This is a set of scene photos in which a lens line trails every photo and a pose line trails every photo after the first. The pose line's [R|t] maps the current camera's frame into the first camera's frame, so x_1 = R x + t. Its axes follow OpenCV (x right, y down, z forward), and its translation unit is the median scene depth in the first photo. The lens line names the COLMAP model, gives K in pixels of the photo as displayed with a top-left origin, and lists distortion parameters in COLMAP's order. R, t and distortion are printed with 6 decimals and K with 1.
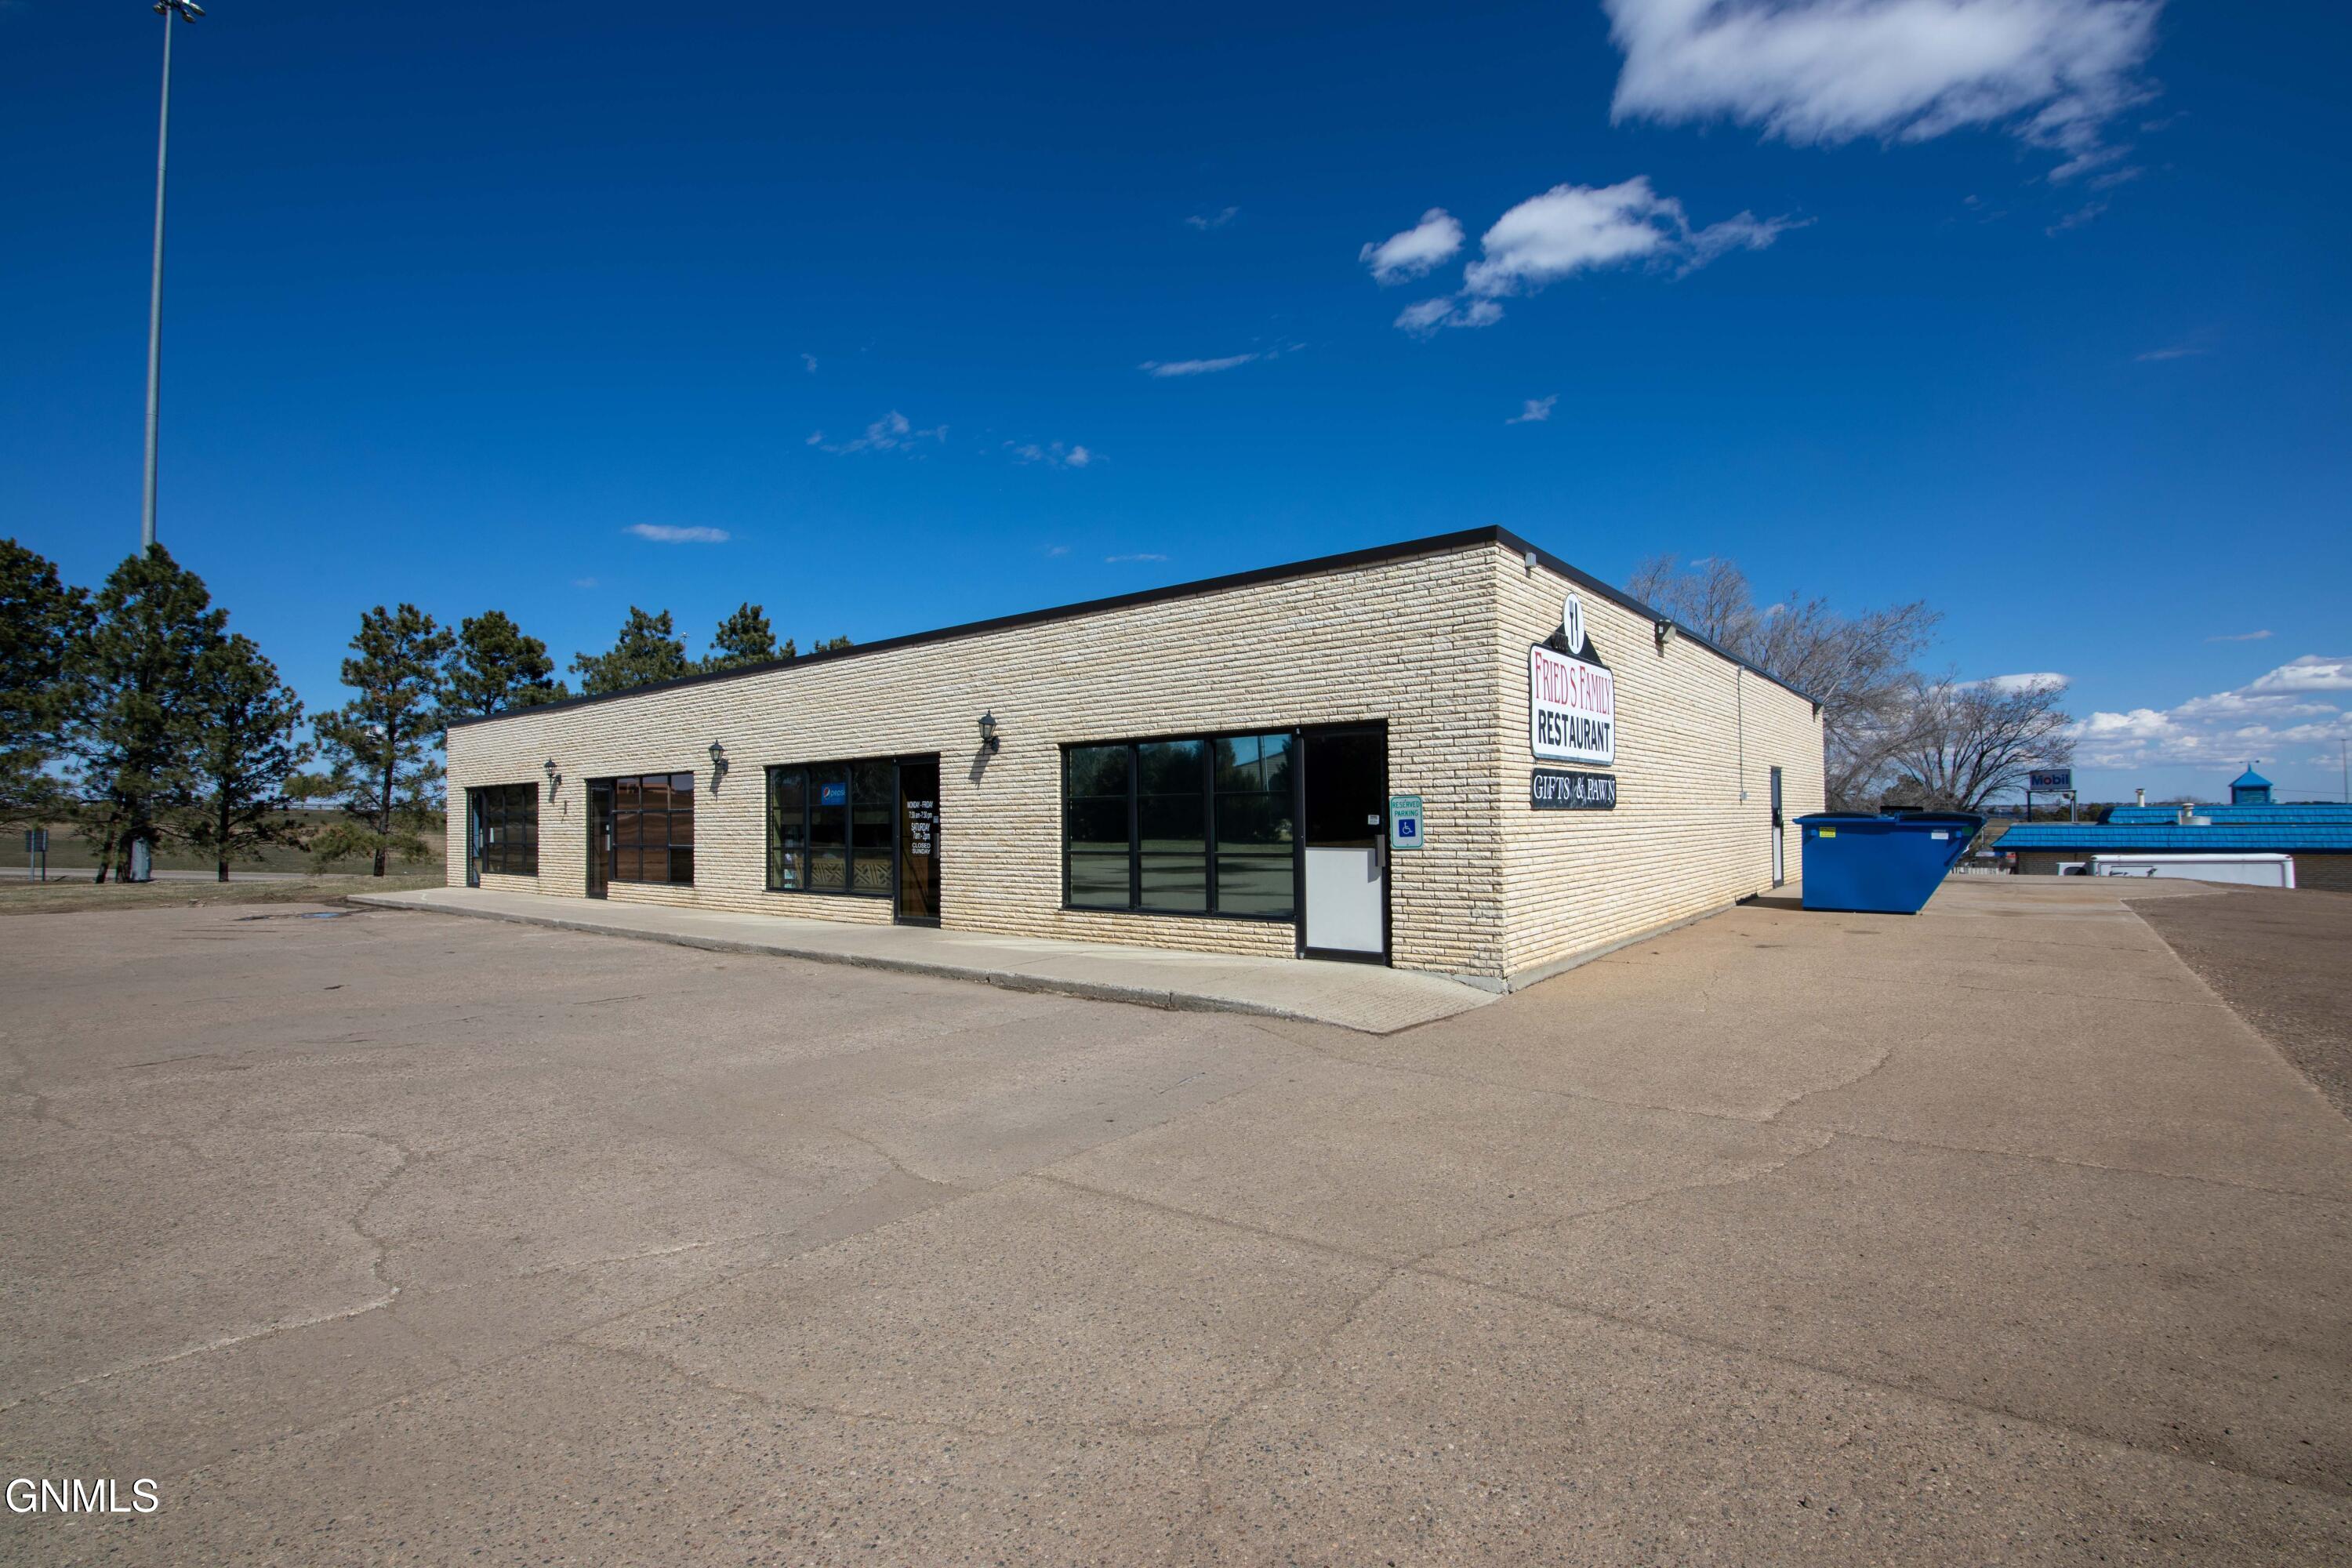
lens RADIAL K [[1082.5, 0, 1176.0], [0, 1082.5, 784.0], [0, 0, 1]] dist [-0.013674, 0.000050]
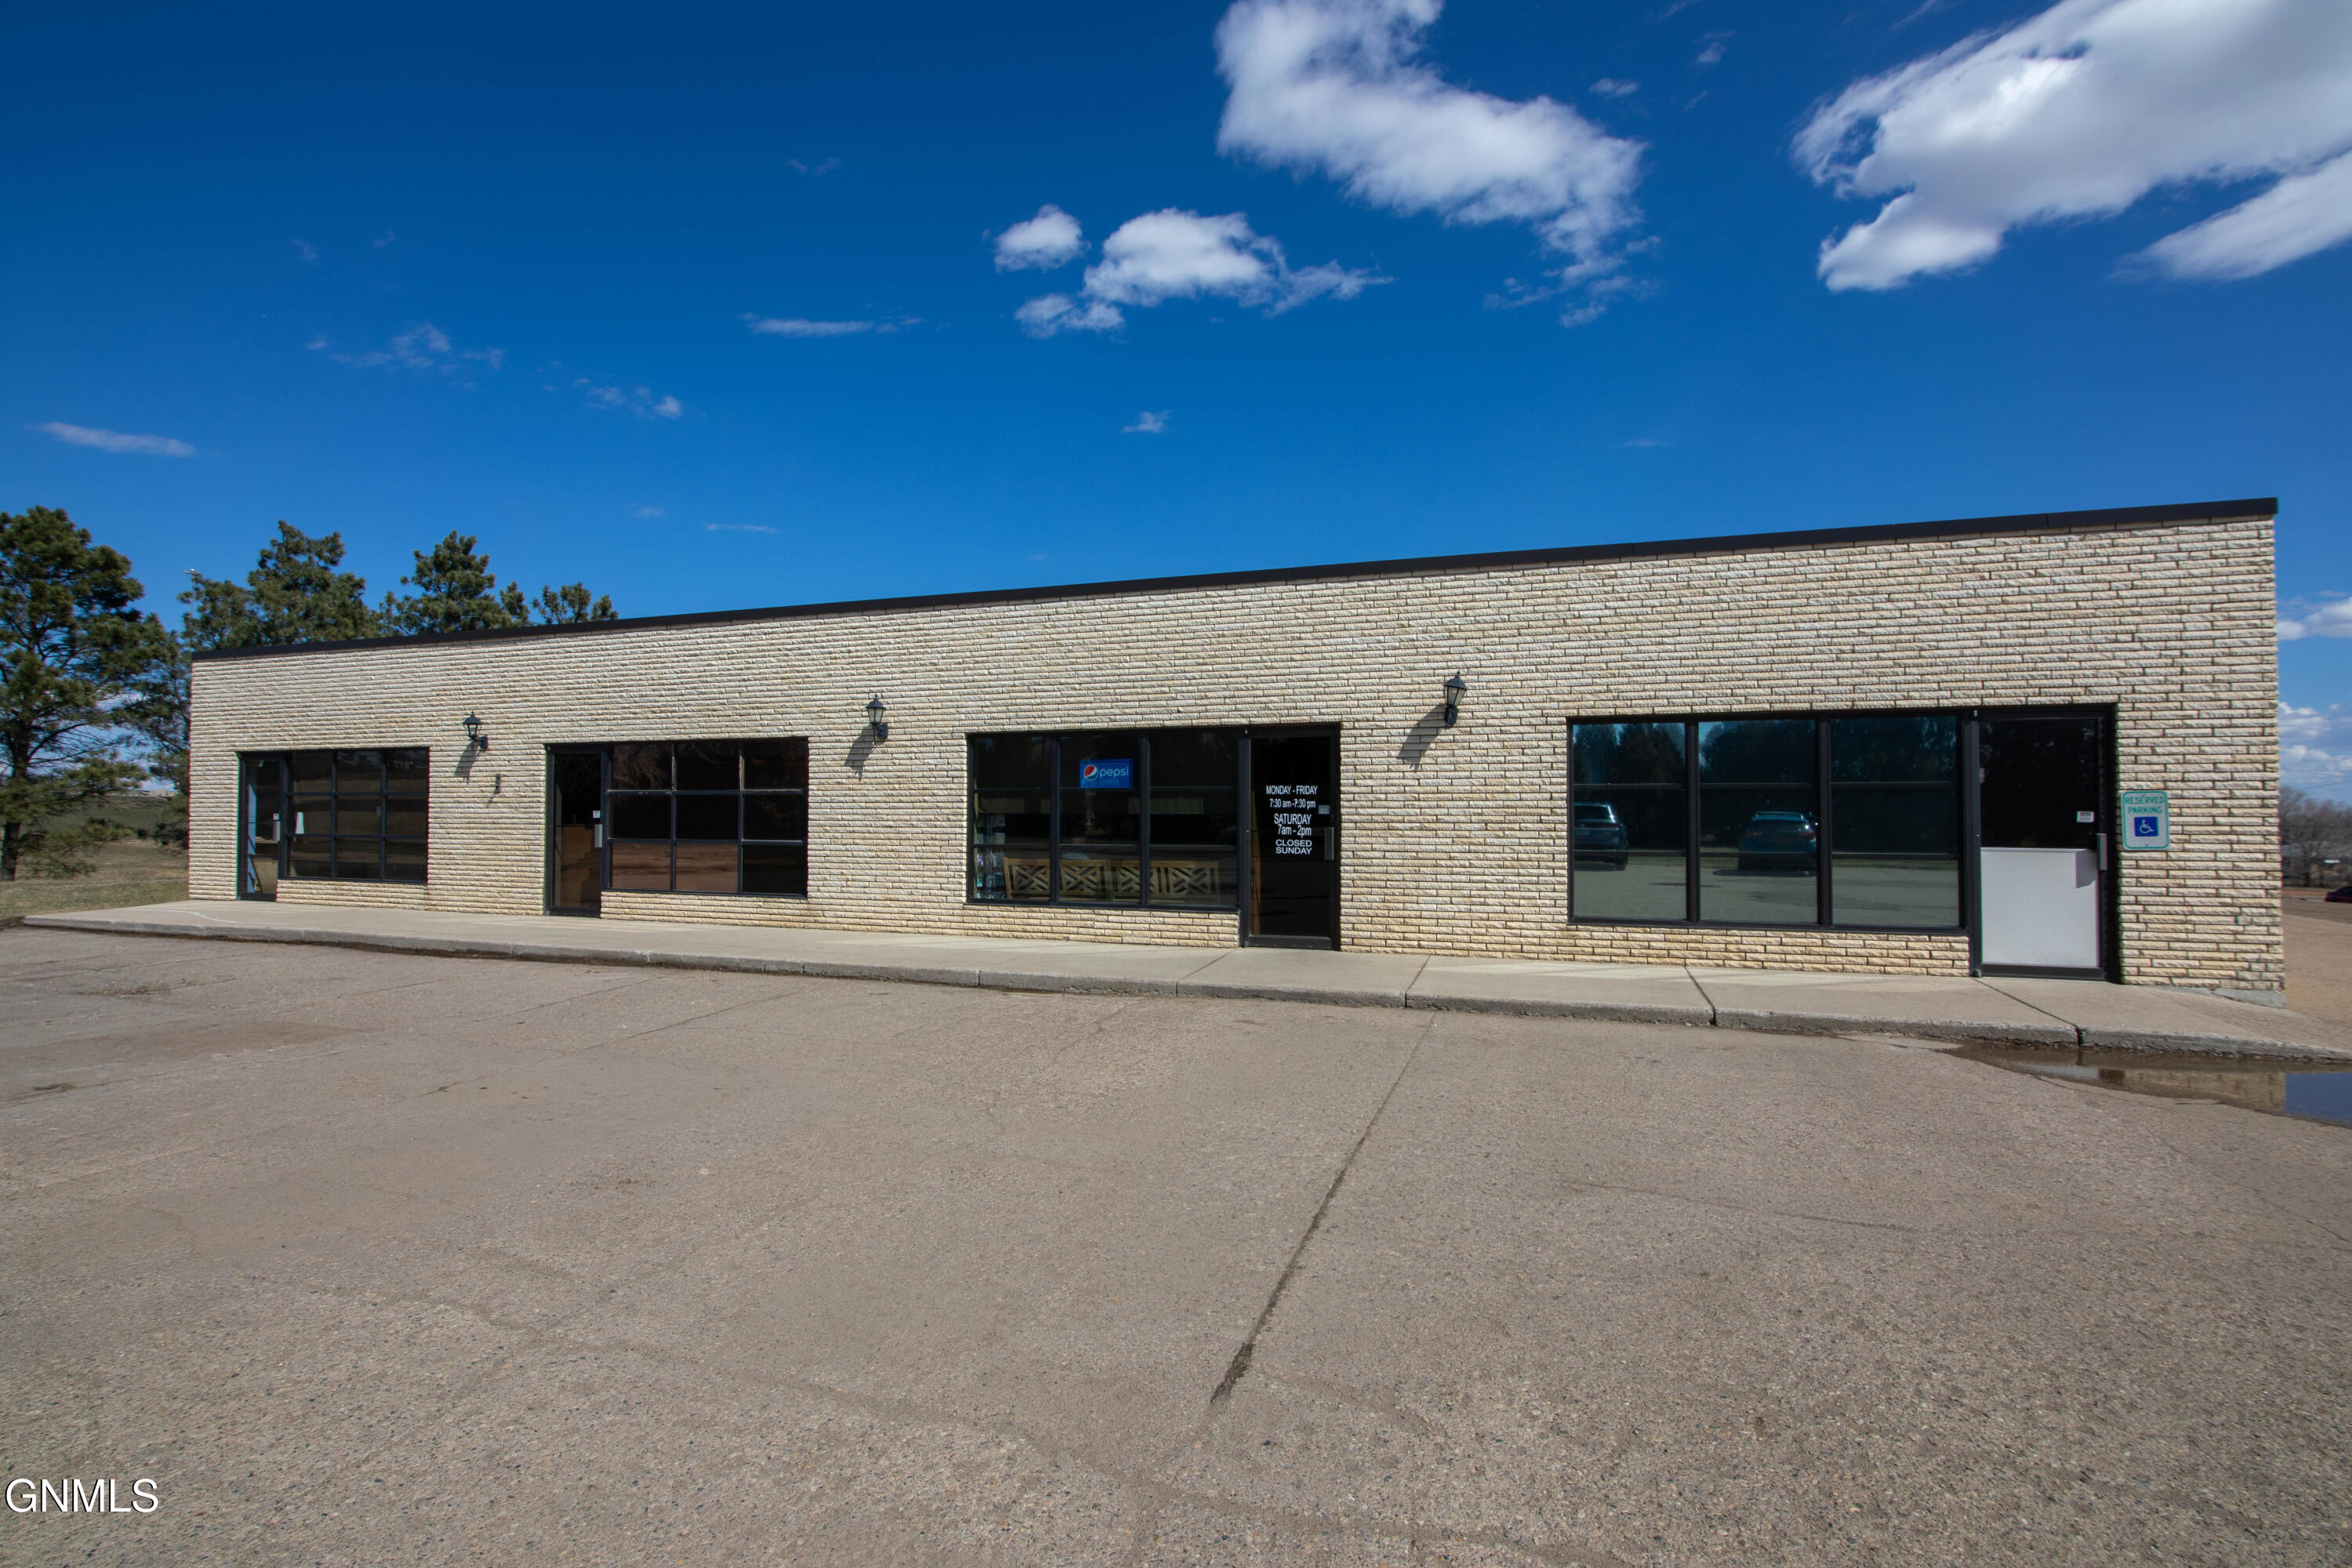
lens RADIAL K [[1151.3, 0, 1138.7], [0, 1151.3, 789.1], [0, 0, 1]] dist [-0.017067, 0.000347]
pose [[0.948592, 0.029398, 0.315132, -0.602344], [-0.028219, 0.999567, -0.008305, 0.028508], [-0.315240, -0.001015, 0.949012, 0.258364]]
